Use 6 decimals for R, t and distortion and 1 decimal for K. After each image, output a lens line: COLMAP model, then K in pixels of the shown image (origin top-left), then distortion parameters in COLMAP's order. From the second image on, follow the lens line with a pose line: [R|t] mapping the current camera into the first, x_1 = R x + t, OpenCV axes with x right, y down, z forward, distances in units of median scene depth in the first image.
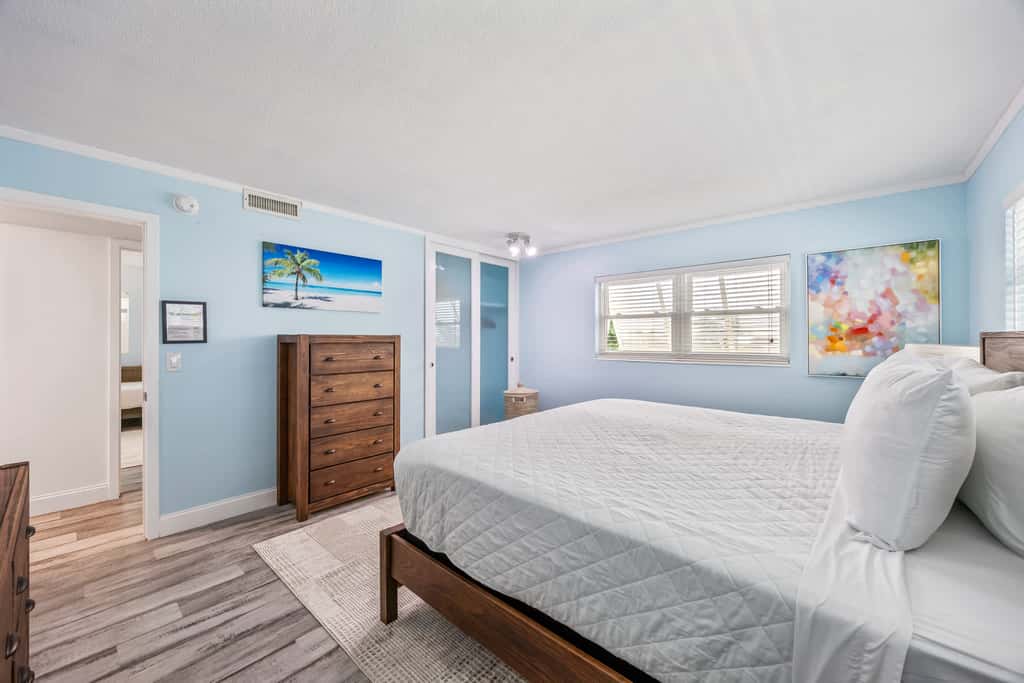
lens RADIAL K [[396.4, 0, 513.2], [0, 396.4, 340.3], [0, 0, 1]] dist [-0.001136, -0.000173]
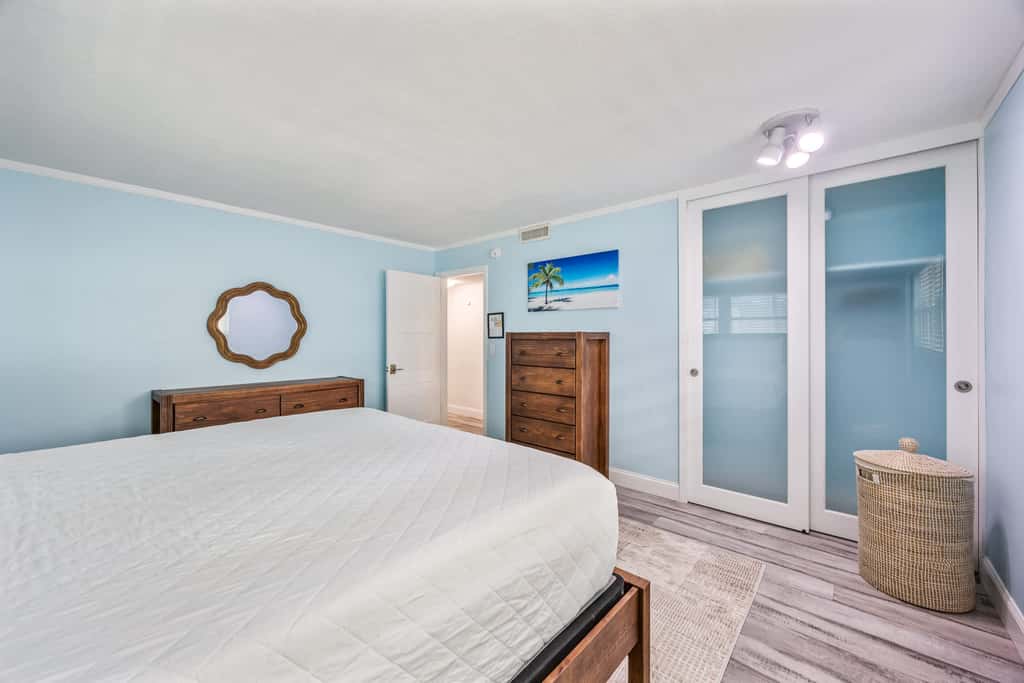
lens RADIAL K [[396.4, 0, 514.6], [0, 396.4, 335.9], [0, 0, 1]] dist [-0.001136, -0.000173]
pose [[-0.005263, 0.003251, -0.999981, 0.642401], [-0.003311, 0.999989, 0.003268, -0.006190], [0.999981, 0.003328, -0.005252, 0.856270]]
